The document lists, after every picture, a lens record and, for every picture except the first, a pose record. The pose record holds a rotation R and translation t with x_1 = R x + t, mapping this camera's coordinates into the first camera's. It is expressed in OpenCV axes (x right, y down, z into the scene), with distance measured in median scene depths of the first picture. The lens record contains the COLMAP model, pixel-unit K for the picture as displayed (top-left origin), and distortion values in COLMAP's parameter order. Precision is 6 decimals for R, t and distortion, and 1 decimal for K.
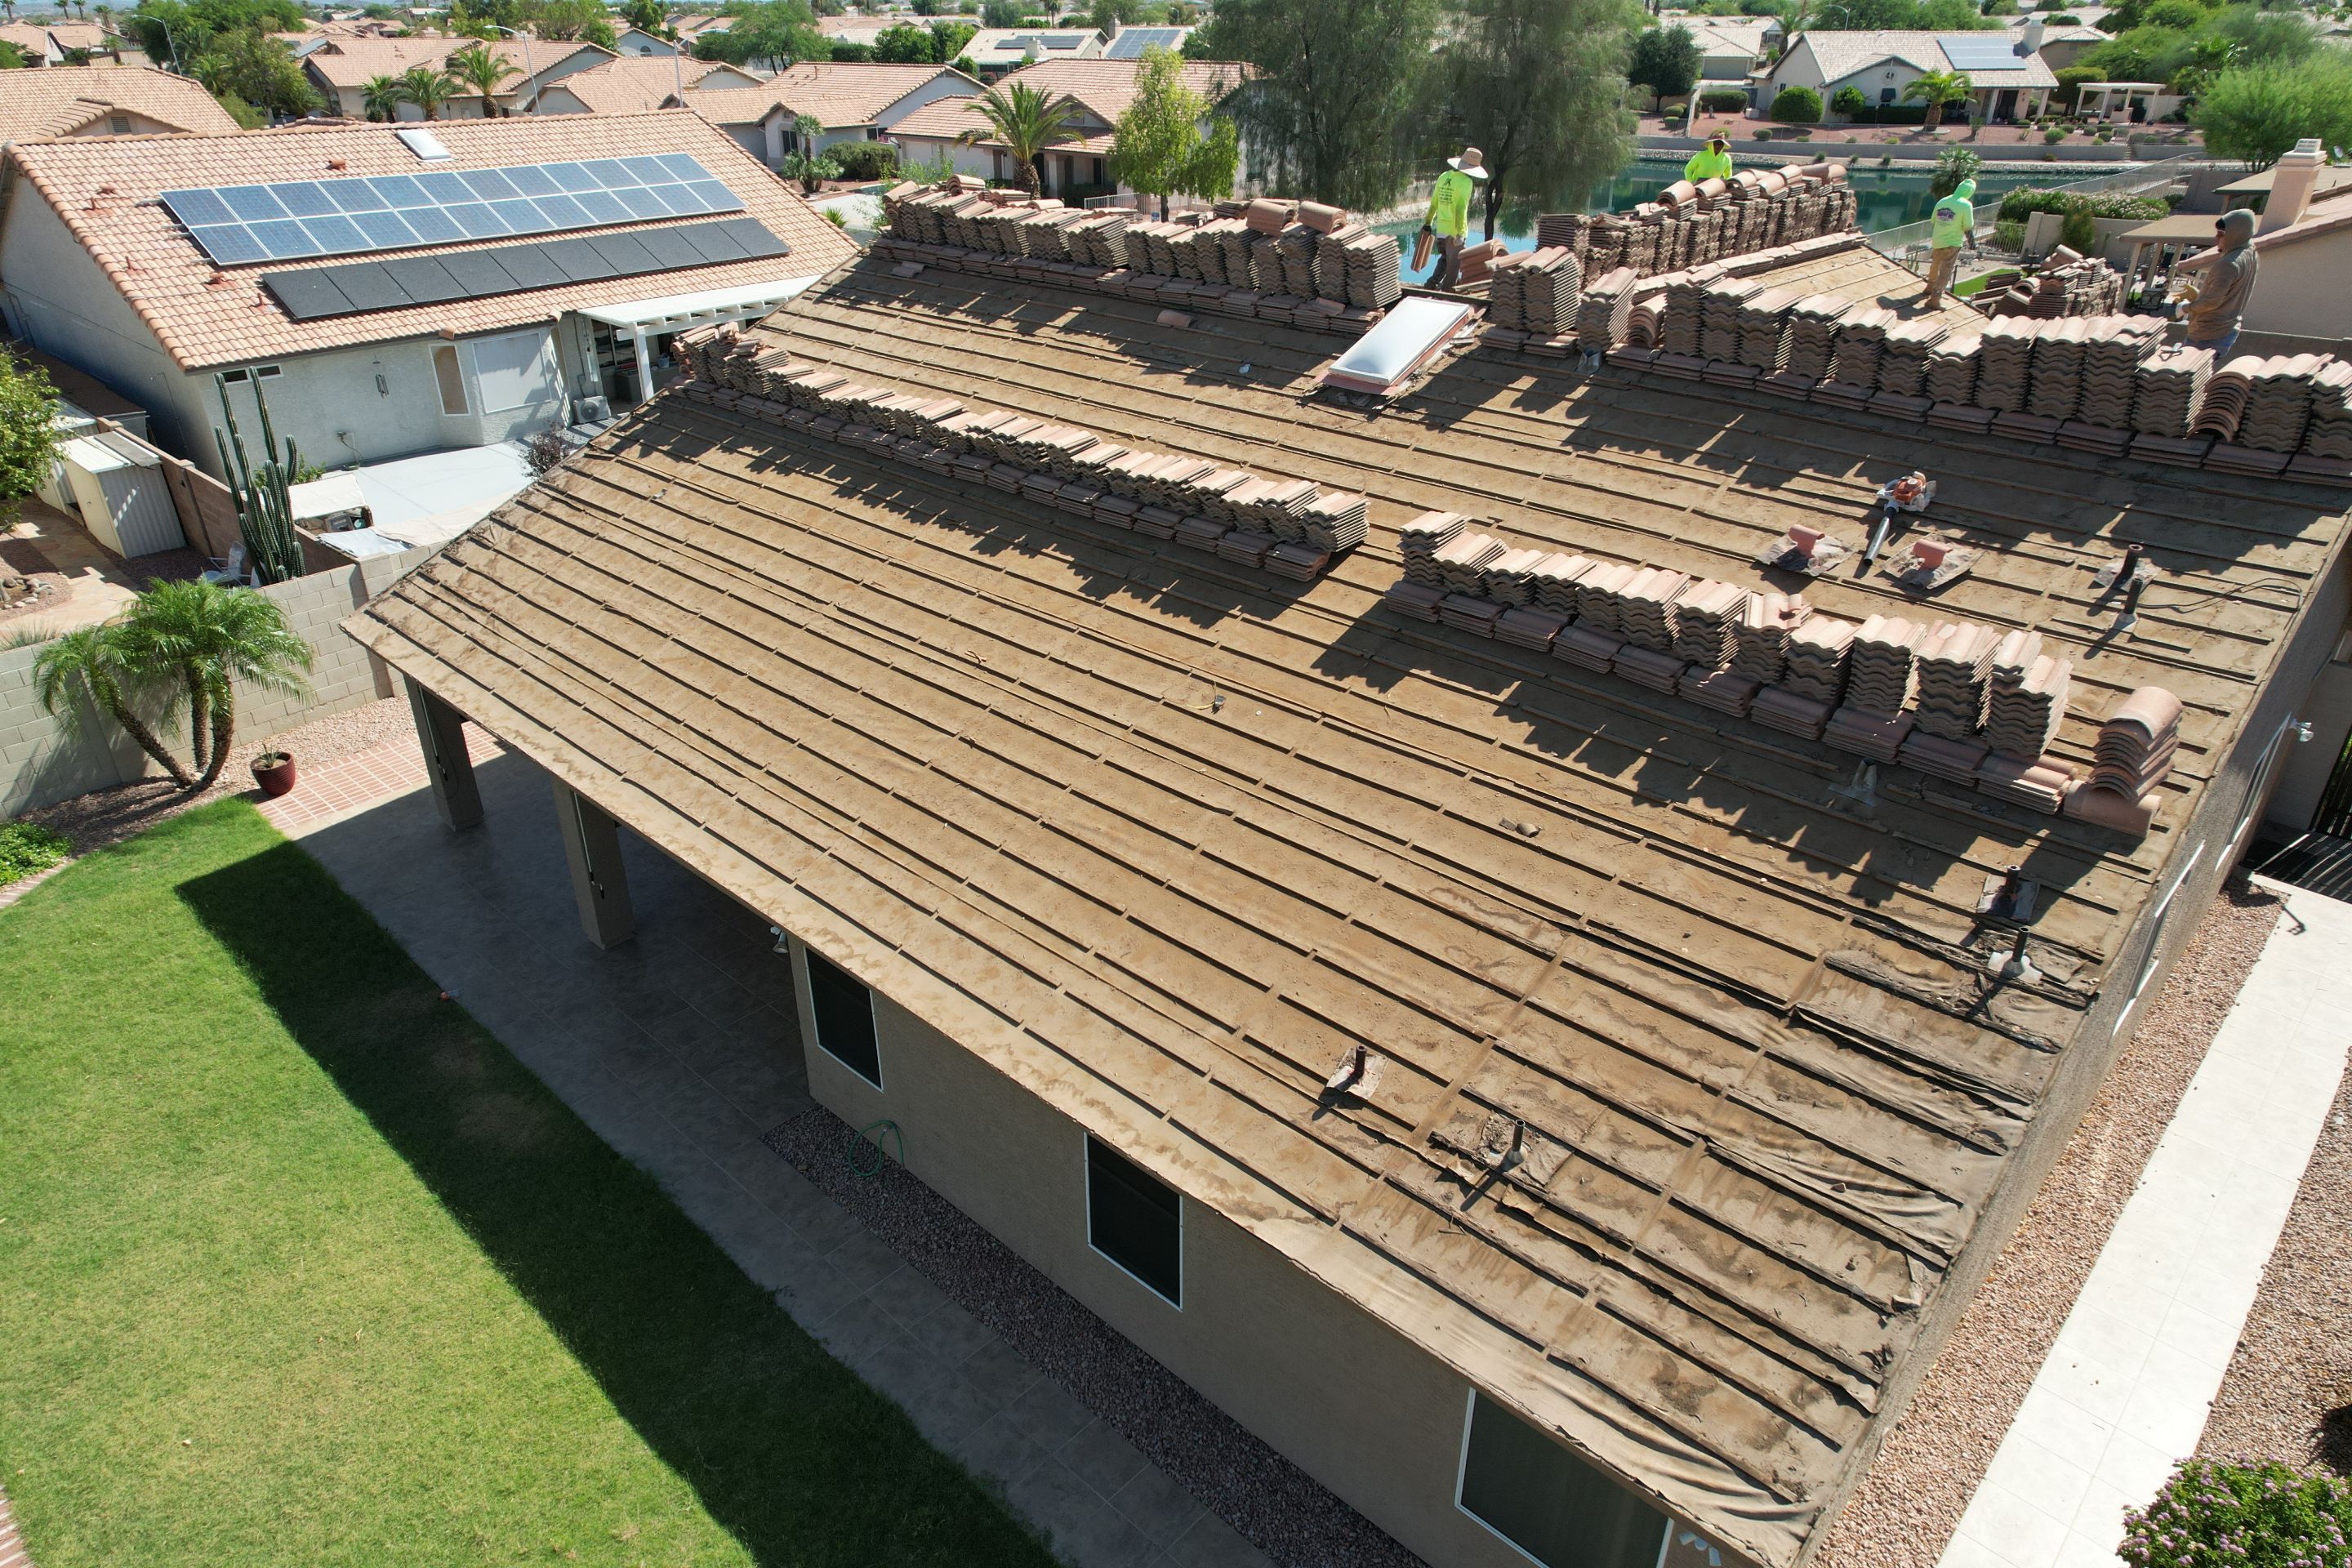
lens RADIAL K [[1506.2, 0, 1164.5], [0, 1506.2, 796.0], [0, 0, 1]] dist [-0.084454, 0.076483]
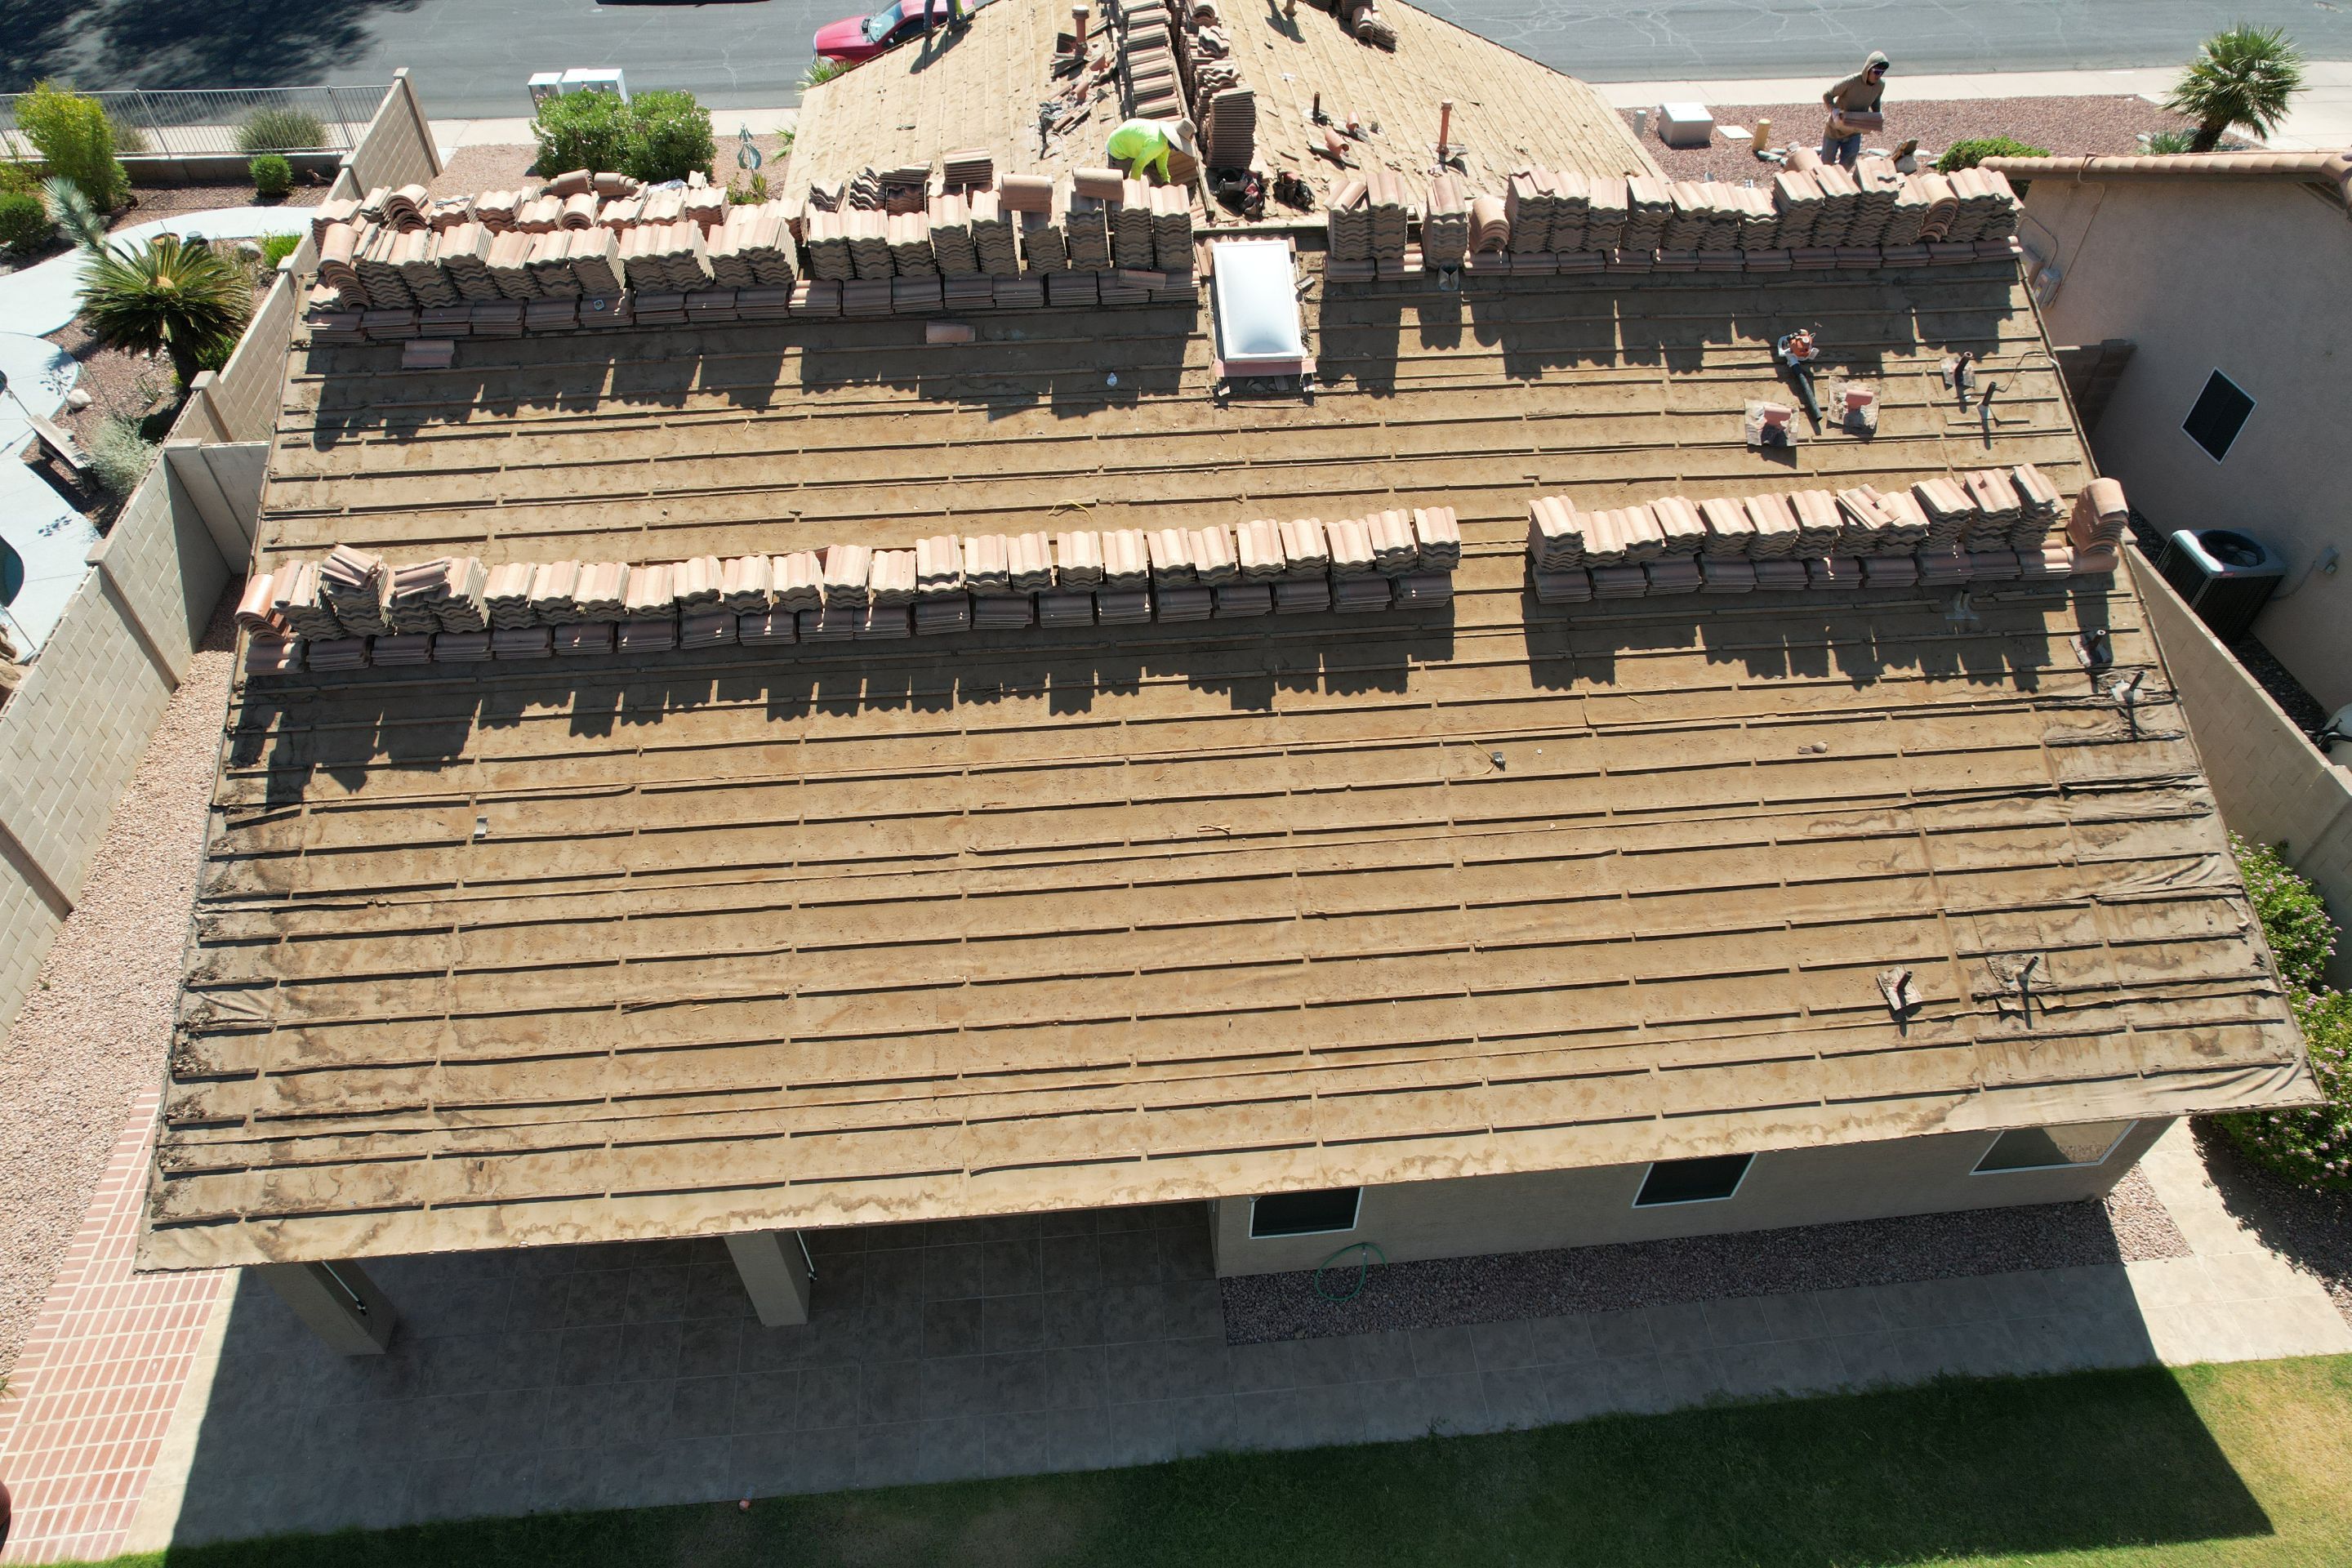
lens RADIAL K [[1506.2, 0, 1164.5], [0, 1506.2, 796.0], [0, 0, 1]] dist [-0.084454, 0.076483]
pose [[0.659840, -0.536913, 0.525677, -0.949910], [0.349165, 0.838562, 0.418208, -0.776410], [-0.665353, -0.092402, 0.740788, 0.484418]]
